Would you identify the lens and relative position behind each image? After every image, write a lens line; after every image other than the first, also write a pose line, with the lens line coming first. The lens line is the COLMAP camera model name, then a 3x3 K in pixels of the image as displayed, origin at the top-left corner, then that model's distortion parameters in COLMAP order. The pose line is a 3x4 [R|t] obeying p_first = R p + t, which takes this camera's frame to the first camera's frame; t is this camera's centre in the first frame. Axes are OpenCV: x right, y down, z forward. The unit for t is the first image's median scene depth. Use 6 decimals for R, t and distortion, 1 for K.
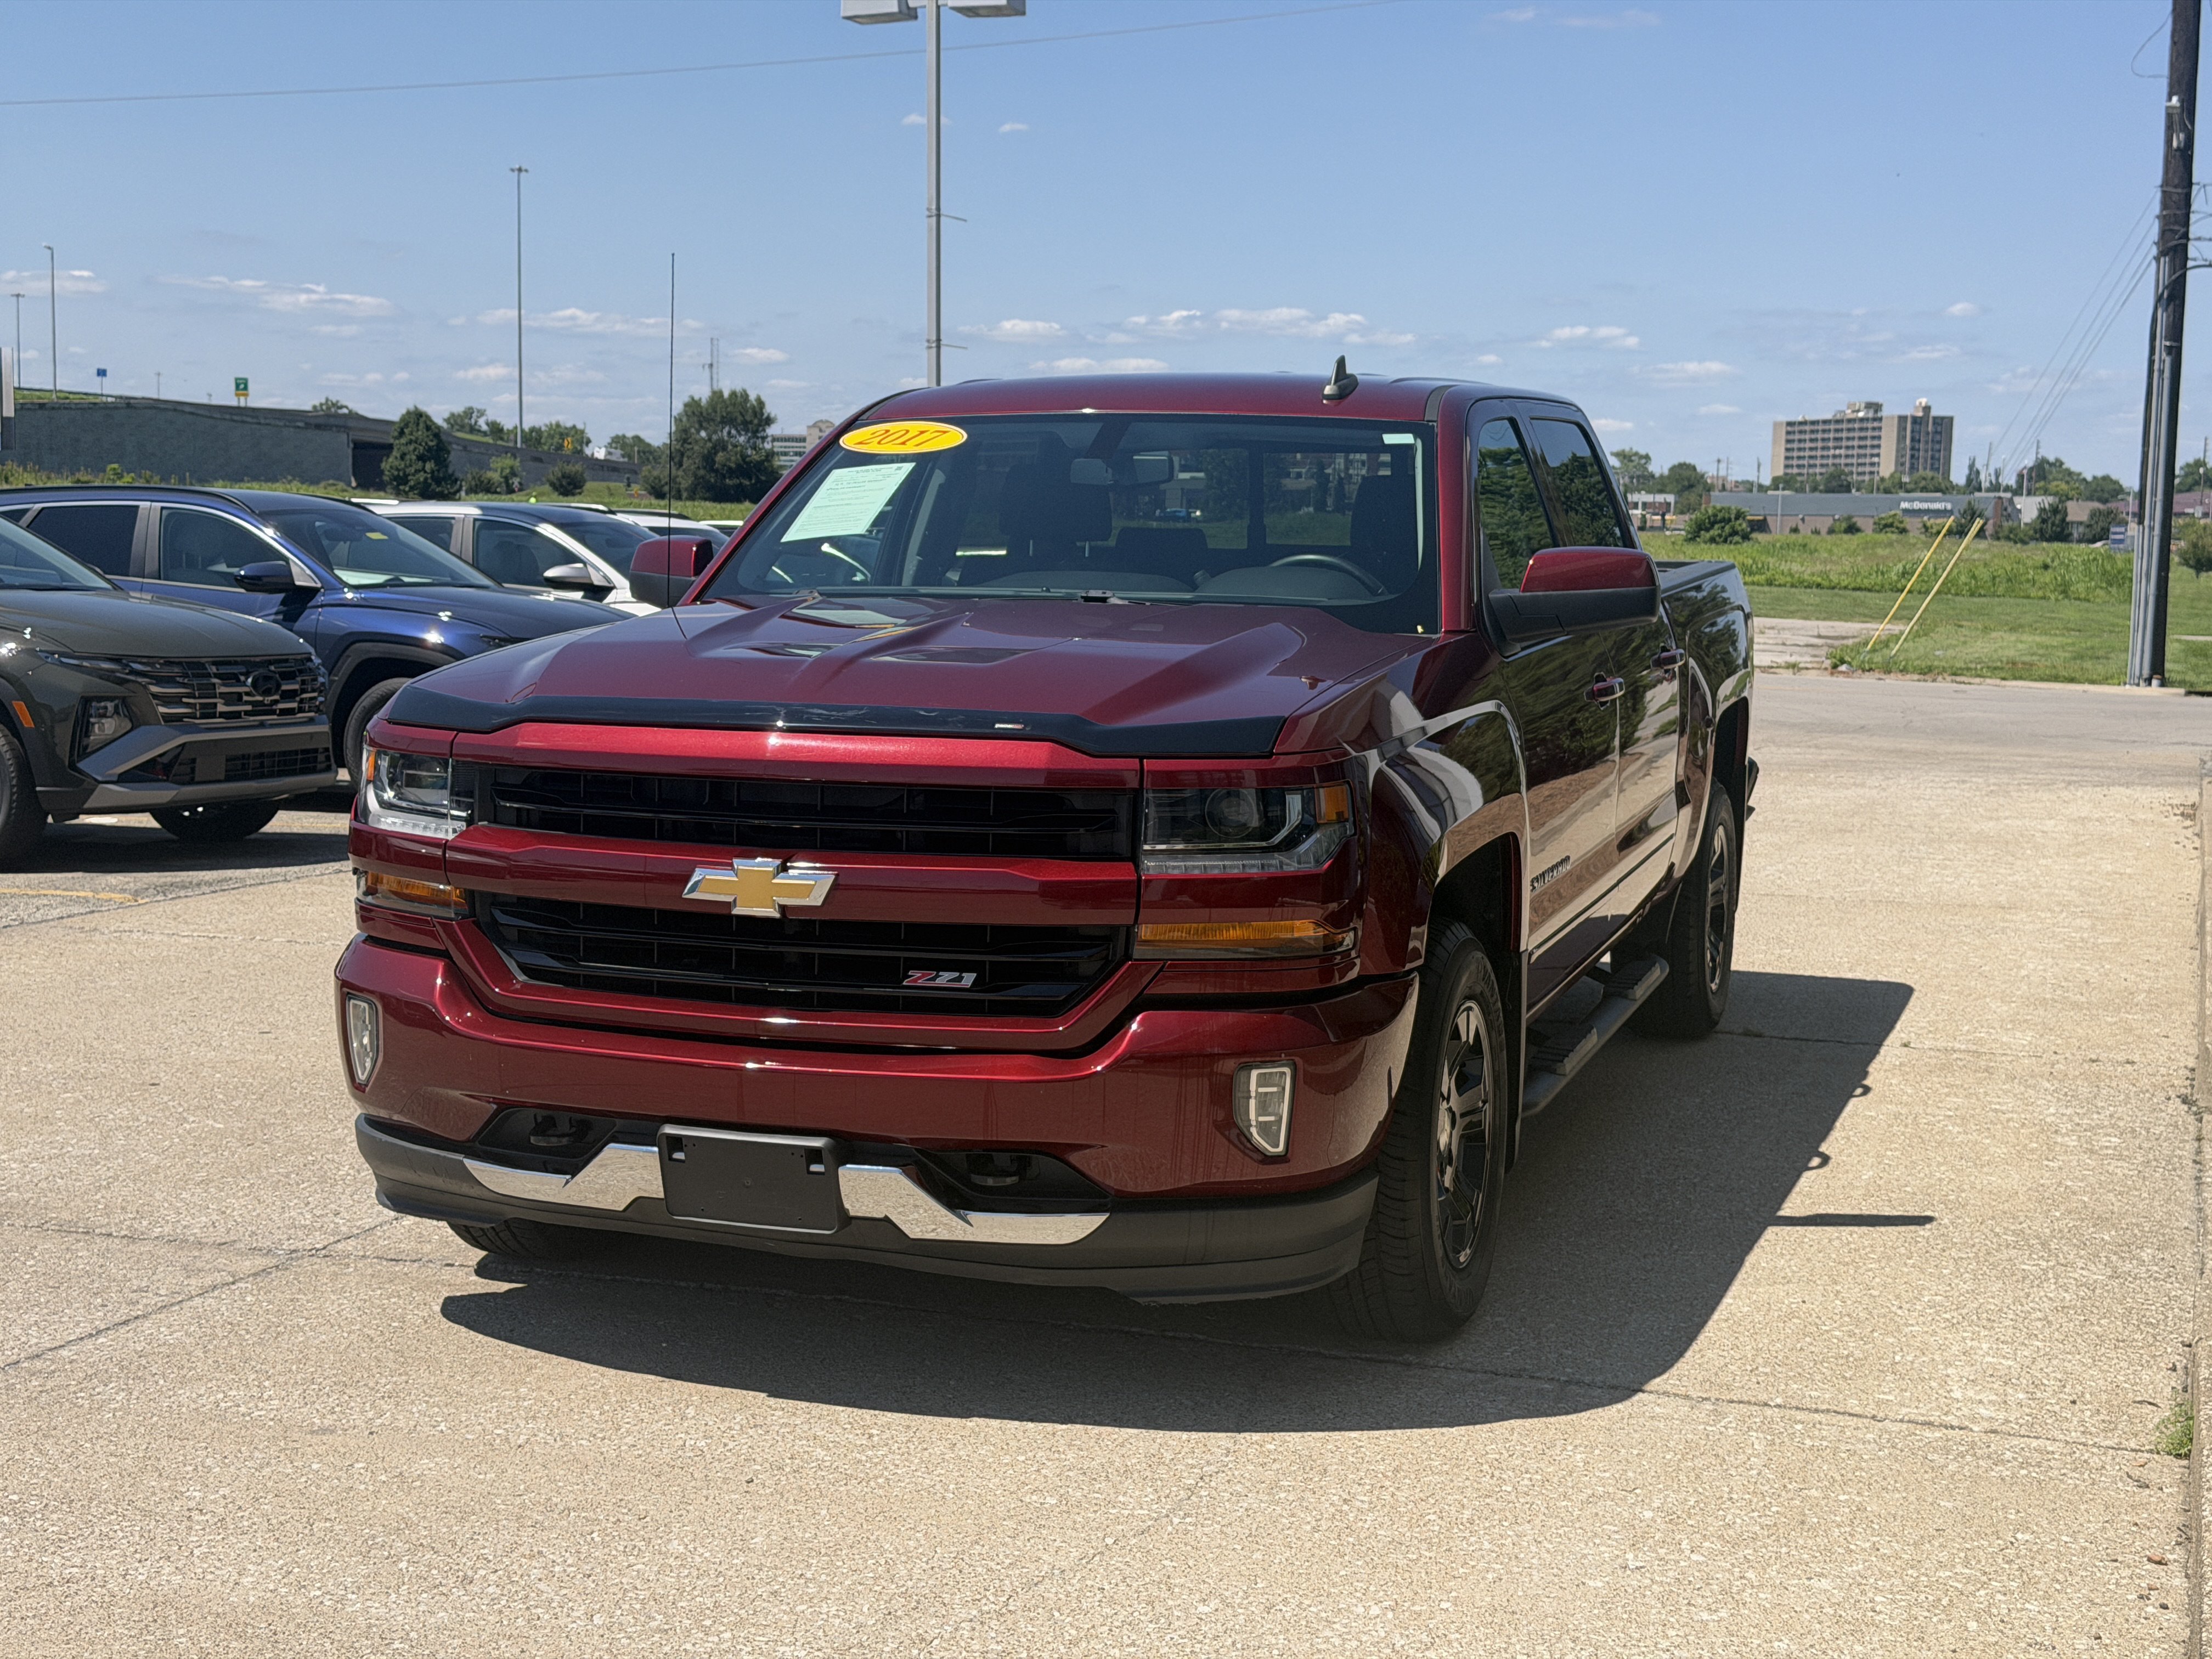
lens RADIAL K [[3052.2, 0, 1115.2], [0, 3052.2, 827.2], [0, 0, 1]] dist [0.196353, -0.363249]
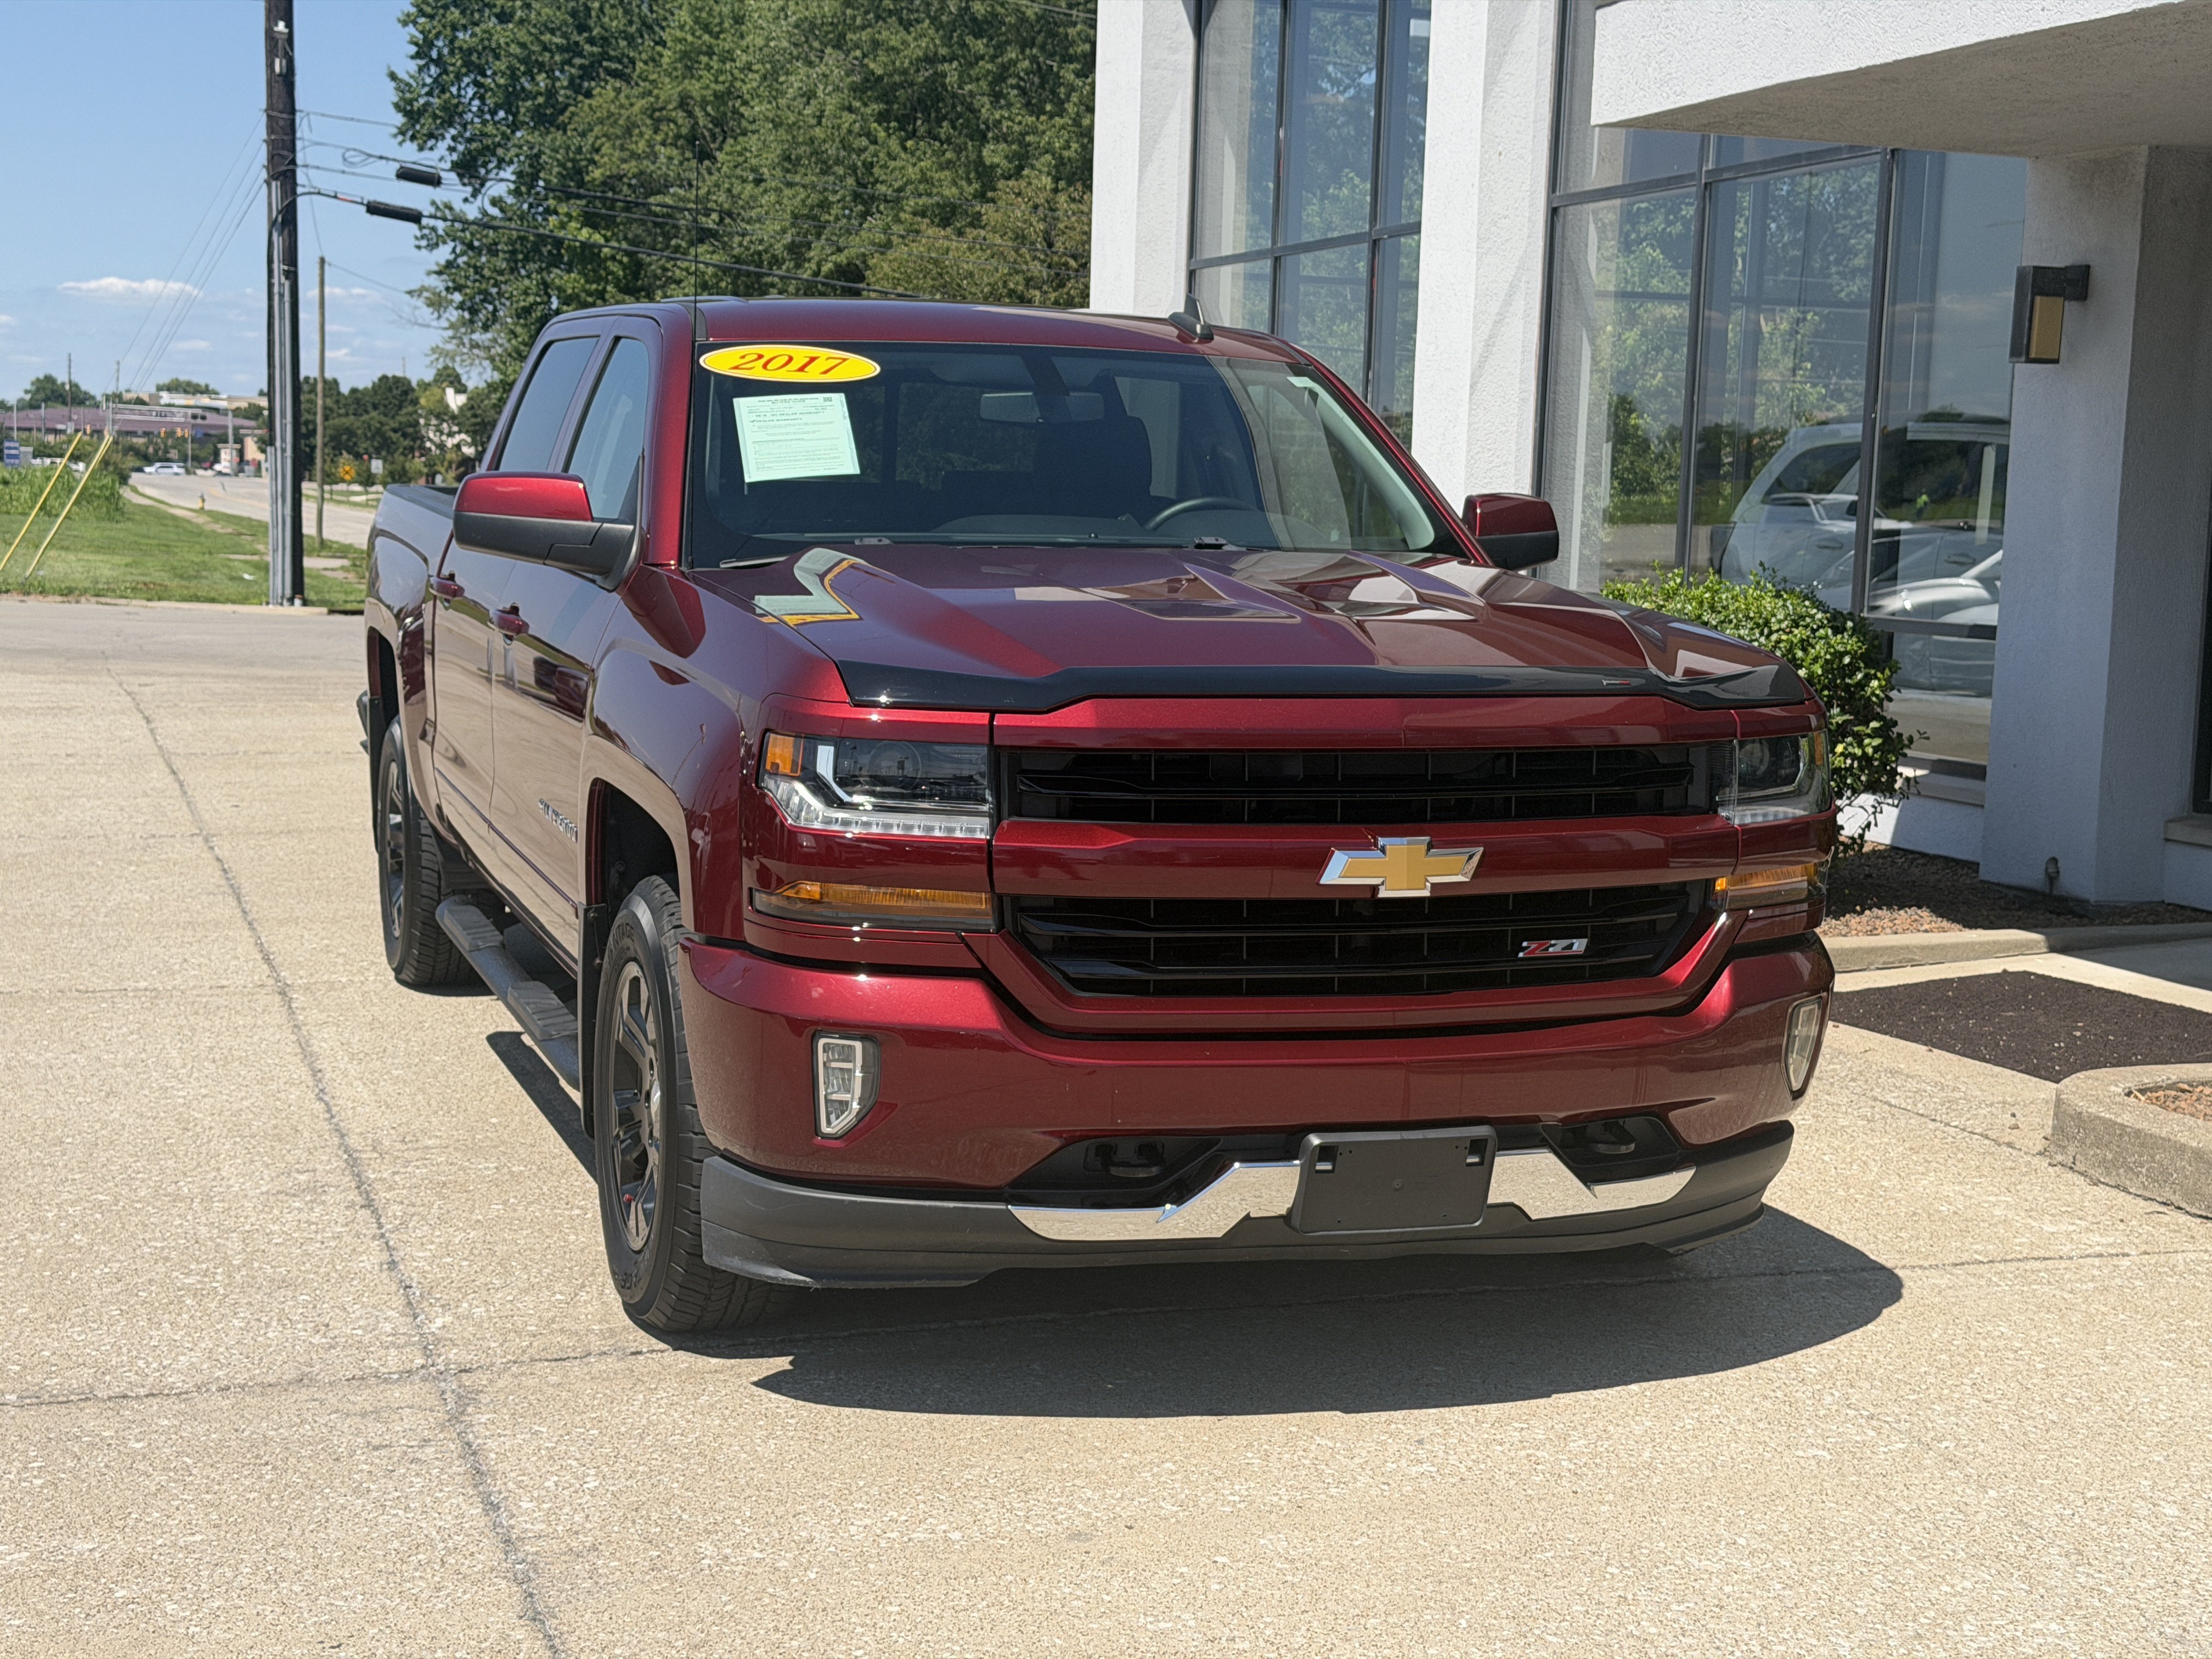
lens RADIAL K [[3052.2, 0, 1115.2], [0, 3052.2, 827.2], [0, 0, 1]] dist [0.196353, -0.363249]
pose [[0.789952, -0.065550, 0.609655, -0.706660], [0.049302, 0.997840, 0.043405, -0.034646], [-0.611183, -0.004231, 0.791478, 0.302504]]
